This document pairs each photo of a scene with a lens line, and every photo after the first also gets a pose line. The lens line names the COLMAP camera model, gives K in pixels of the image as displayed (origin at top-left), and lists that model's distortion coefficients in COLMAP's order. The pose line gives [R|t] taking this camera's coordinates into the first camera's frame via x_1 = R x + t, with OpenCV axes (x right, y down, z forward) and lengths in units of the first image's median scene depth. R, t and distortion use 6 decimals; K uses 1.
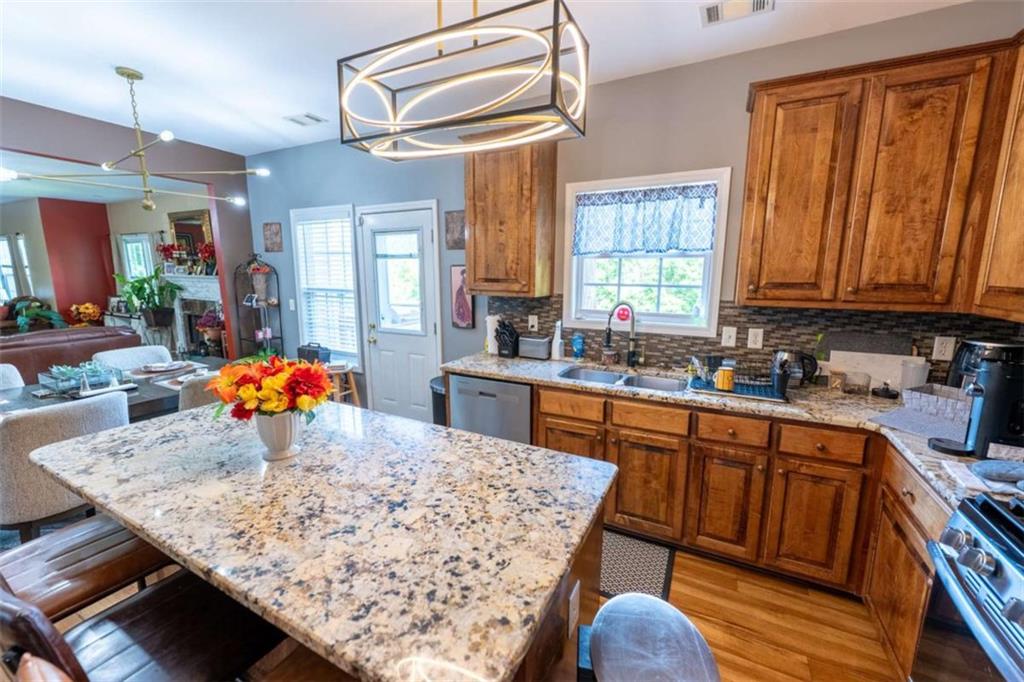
lens RADIAL K [[401.9, 0, 512.4], [0, 401.9, 339.6], [0, 0, 1]] dist [-0.000754, 0.000091]
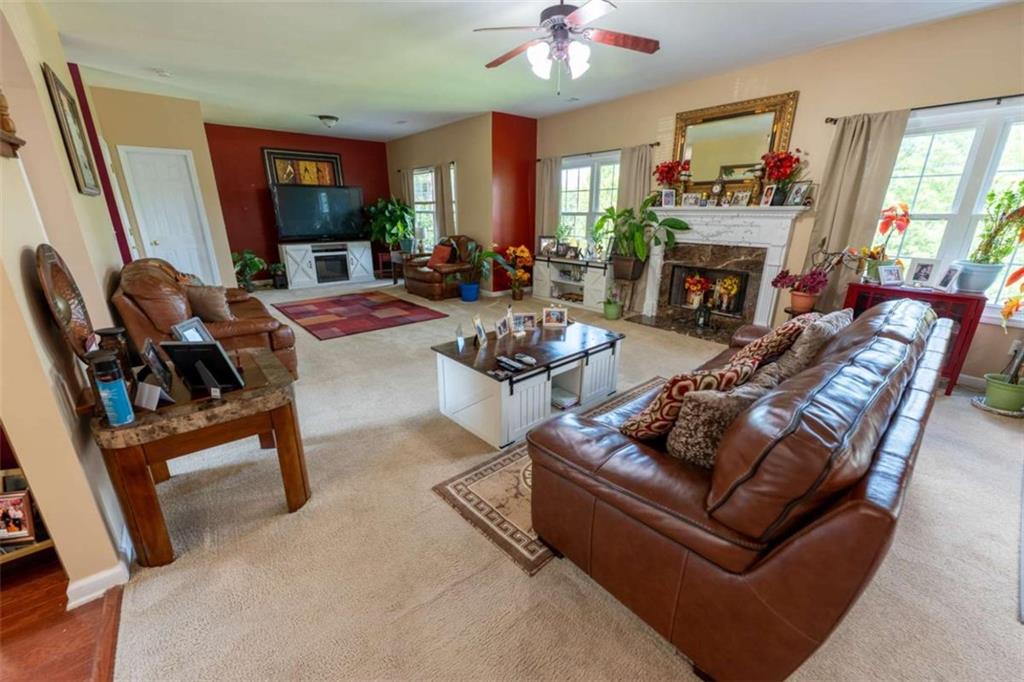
lens RADIAL K [[401.9, 0, 512.0], [0, 401.9, 340.3], [0, 0, 1]] dist [-0.000754, 0.000091]
pose [[0.917854, 0.113790, -0.380256, -1.434975], [-0.061723, 0.987290, 0.146457, -0.032178], [0.392089, -0.110955, 0.913212, 0.400178]]
